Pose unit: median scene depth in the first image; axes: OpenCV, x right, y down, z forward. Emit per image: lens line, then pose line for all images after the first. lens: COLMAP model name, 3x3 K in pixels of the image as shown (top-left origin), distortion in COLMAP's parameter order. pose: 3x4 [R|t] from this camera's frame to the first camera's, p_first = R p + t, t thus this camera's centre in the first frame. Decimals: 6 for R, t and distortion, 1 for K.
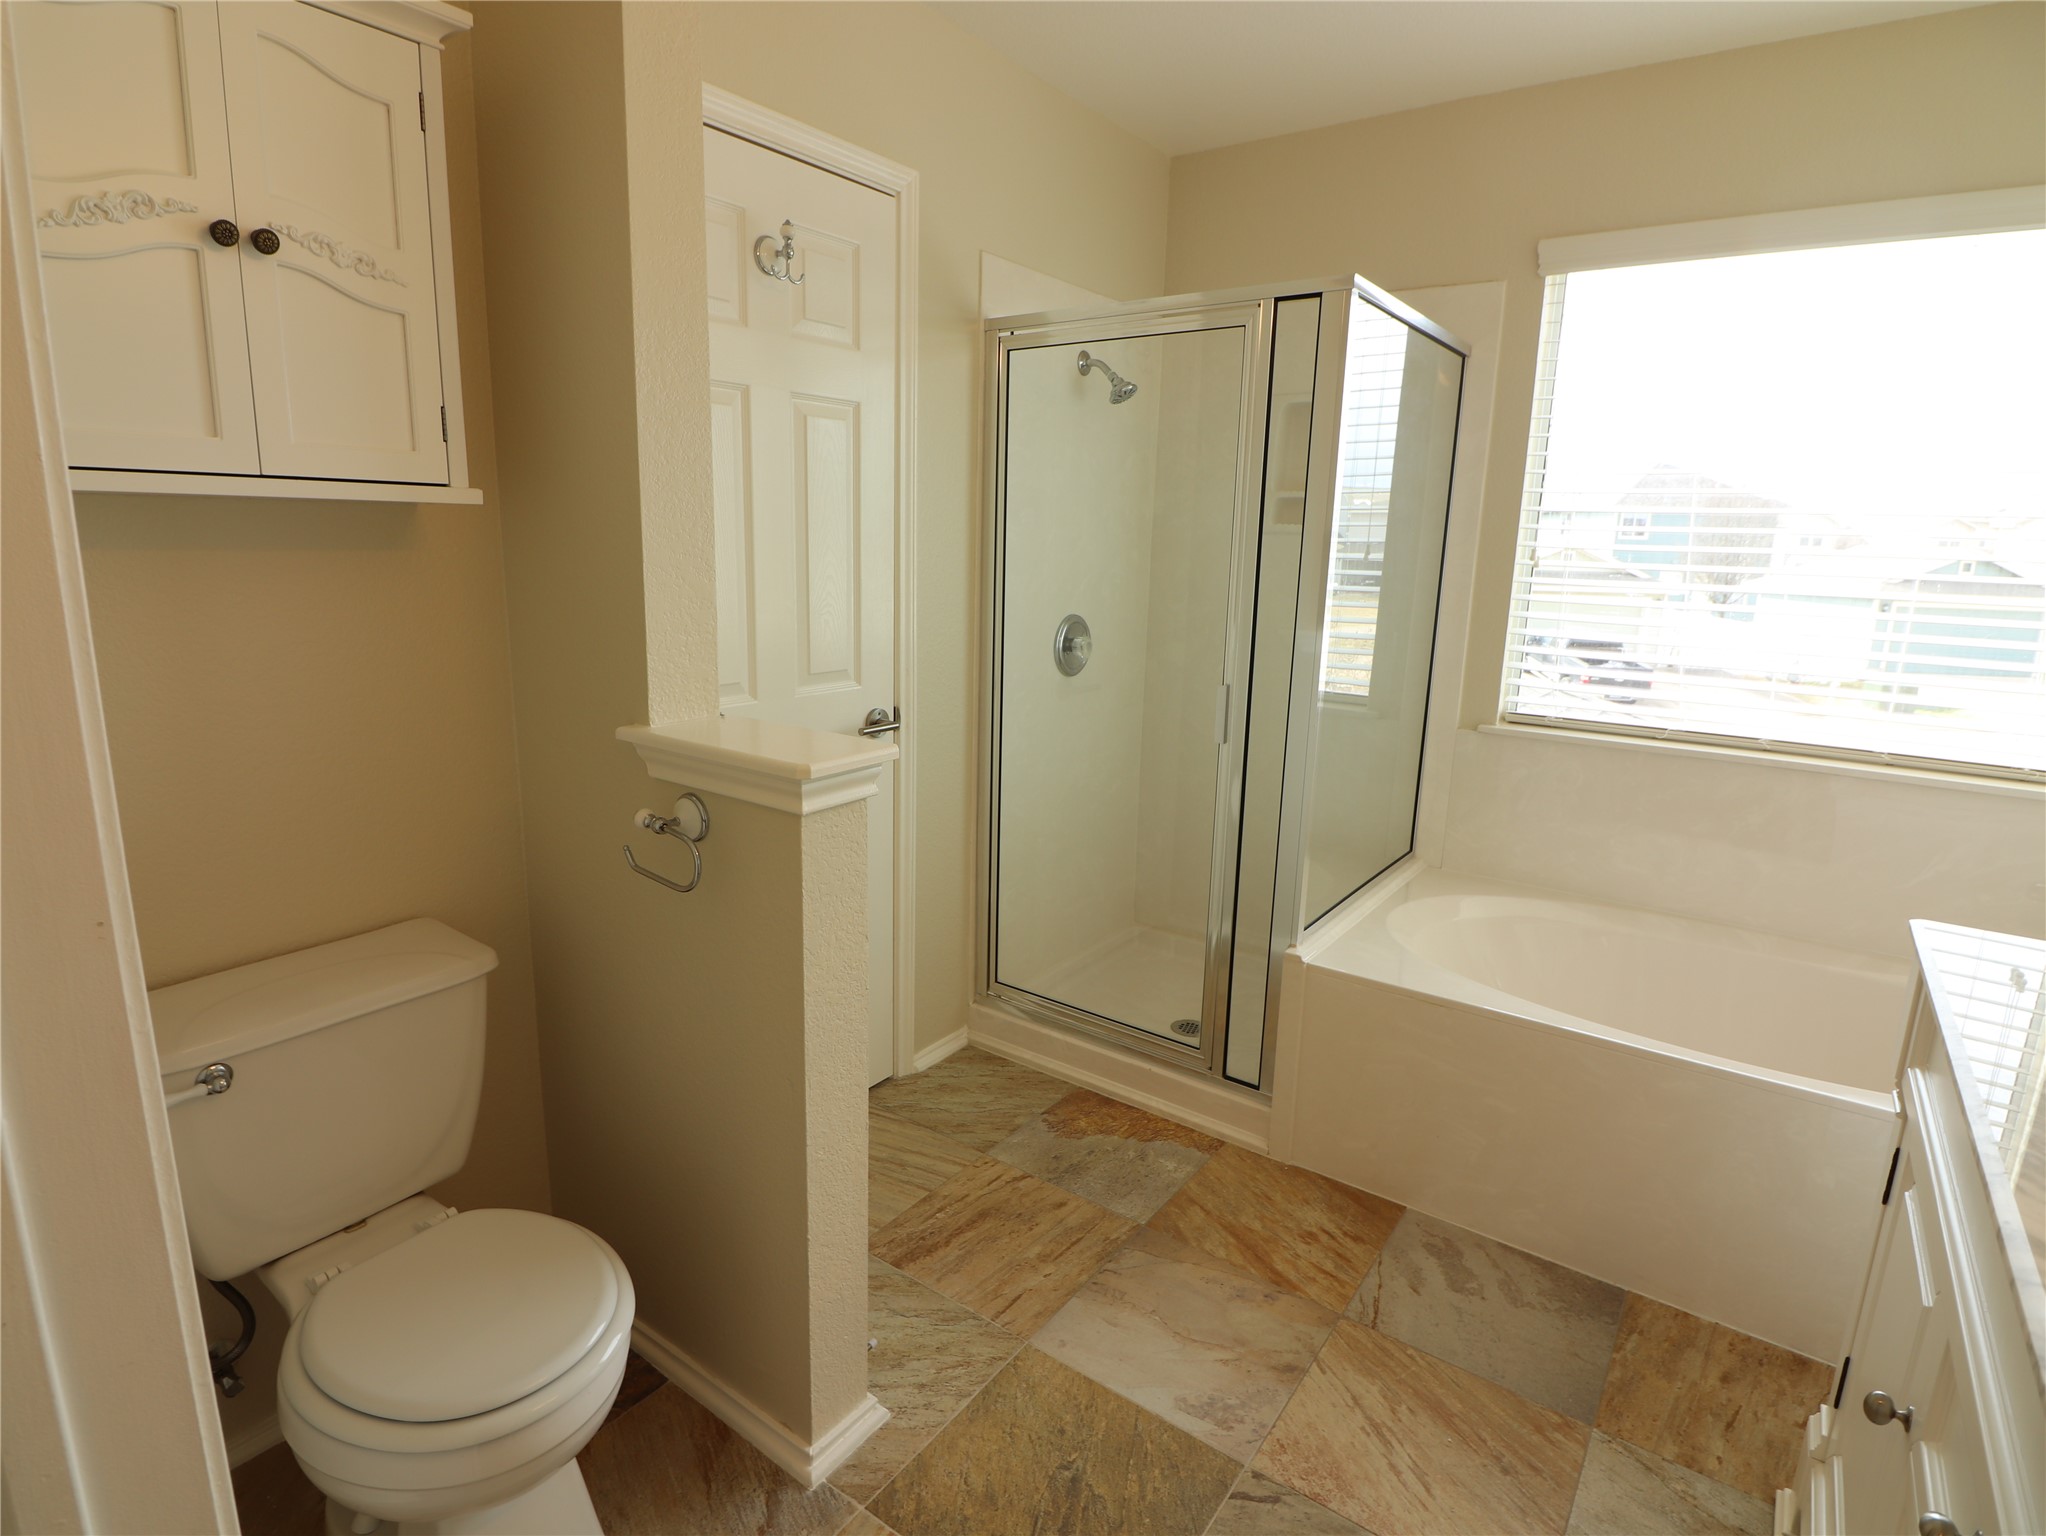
lens RADIAL K [[1066.9, 0, 1005.2], [0, 1066.9, 753.7], [0, 0, 1]] dist [-0.011671, -0.000757]
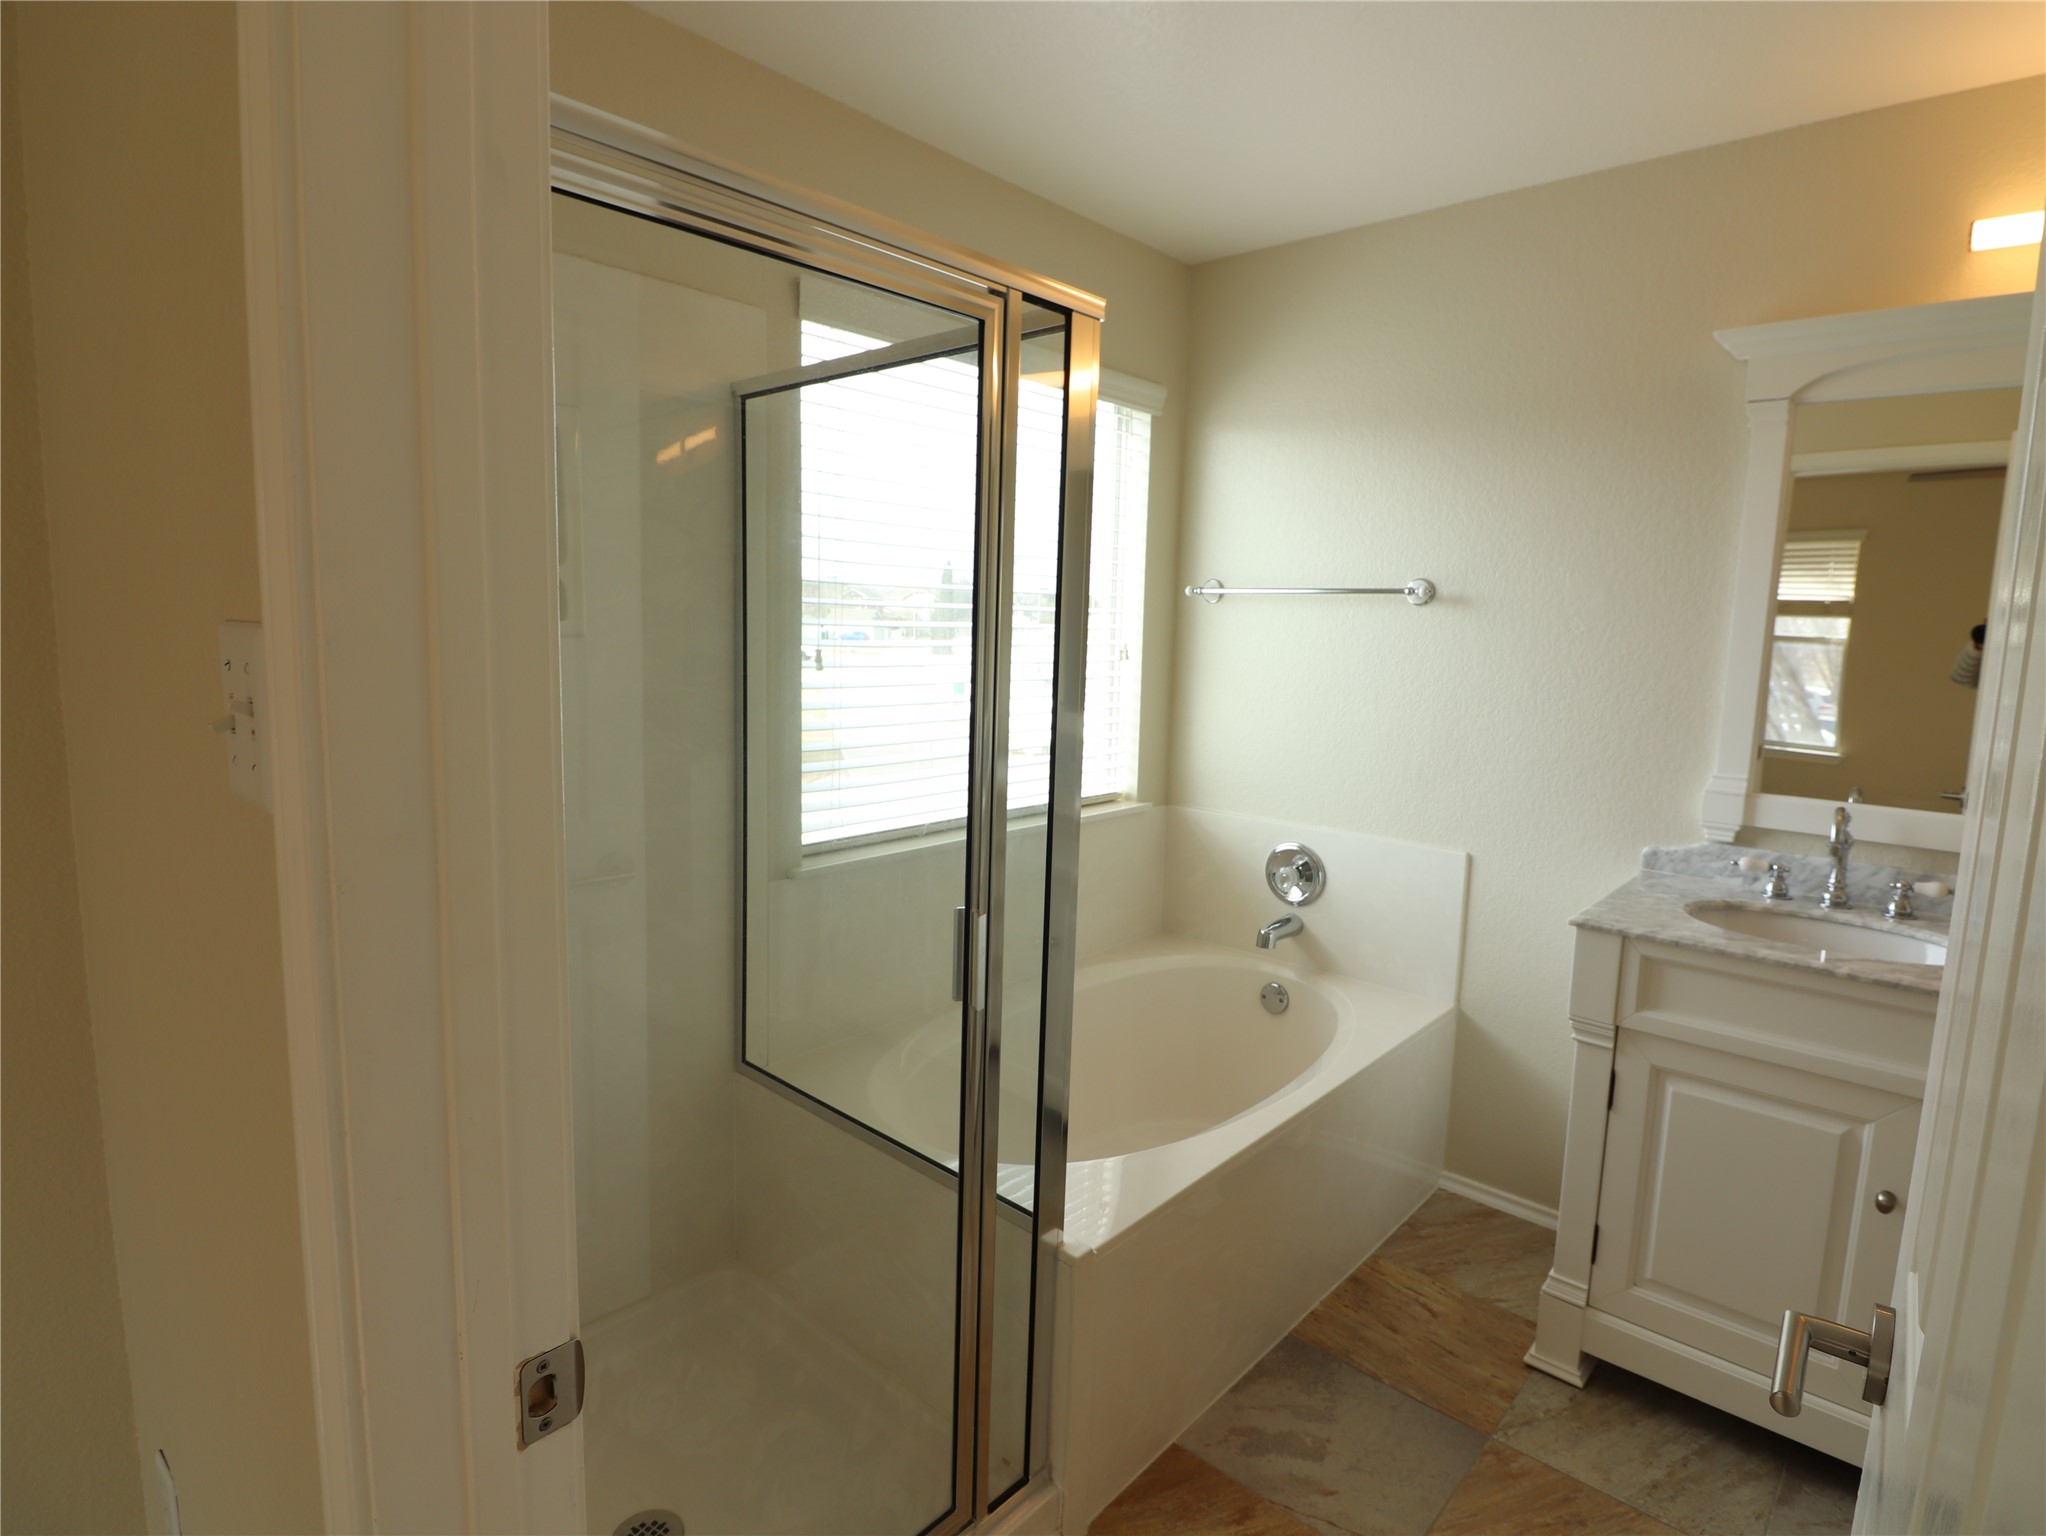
lens RADIAL K [[1066.9, 0, 1005.2], [0, 1066.9, 753.7], [0, 0, 1]] dist [-0.011671, -0.000757]
pose [[0.114426, -0.145177, 0.982767, -0.421632], [0.179559, 0.975993, 0.123270, -0.254589], [-0.977070, 0.162359, 0.137747, 1.028438]]
